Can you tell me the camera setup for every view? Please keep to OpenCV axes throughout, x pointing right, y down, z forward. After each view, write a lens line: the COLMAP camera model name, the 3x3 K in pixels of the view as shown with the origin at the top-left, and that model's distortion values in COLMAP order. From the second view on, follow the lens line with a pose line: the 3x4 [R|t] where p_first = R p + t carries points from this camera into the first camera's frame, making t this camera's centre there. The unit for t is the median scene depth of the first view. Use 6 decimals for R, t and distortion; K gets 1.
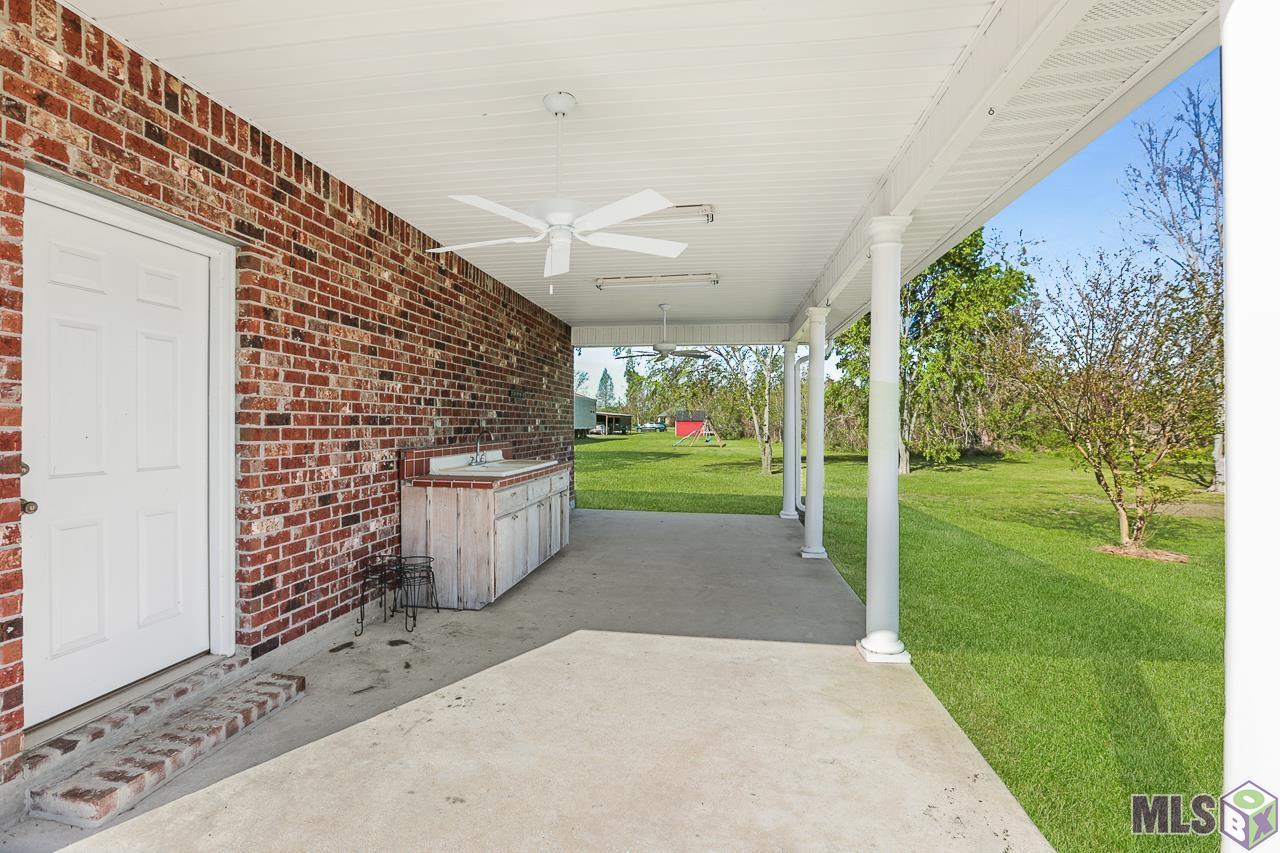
lens RADIAL K [[596.8, 0, 653.3], [0, 596.8, 429.3], [0, 0, 1]] dist [-0.064917, 0.022678]
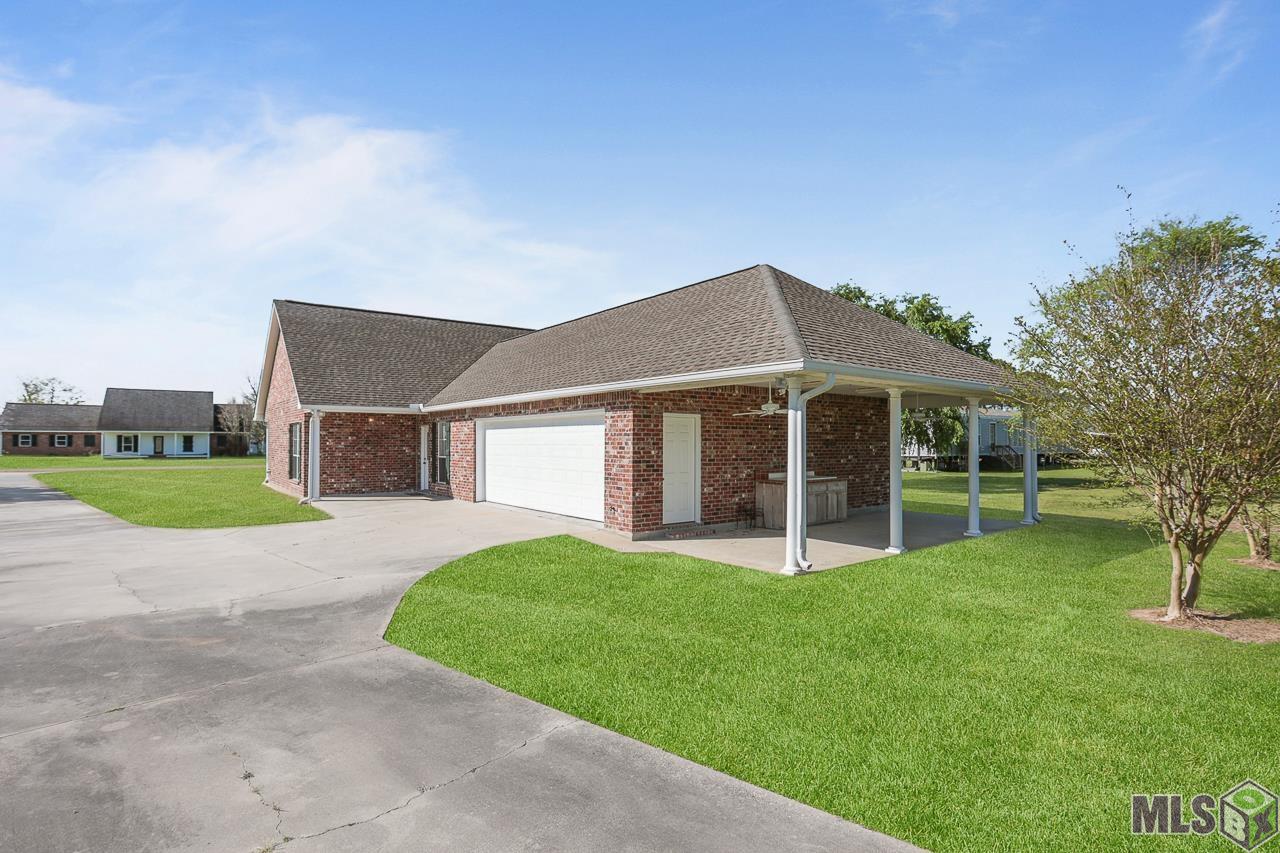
lens RADIAL K [[596.8, 0, 653.3], [0, 596.8, 429.3], [0, 0, 1]] dist [-0.064917, 0.022678]
pose [[0.702702, -0.024630, -0.711058, 1.530790], [-0.003003, 0.999289, -0.037581, -0.060962], [0.711478, 0.028544, 0.702128, -1.635181]]
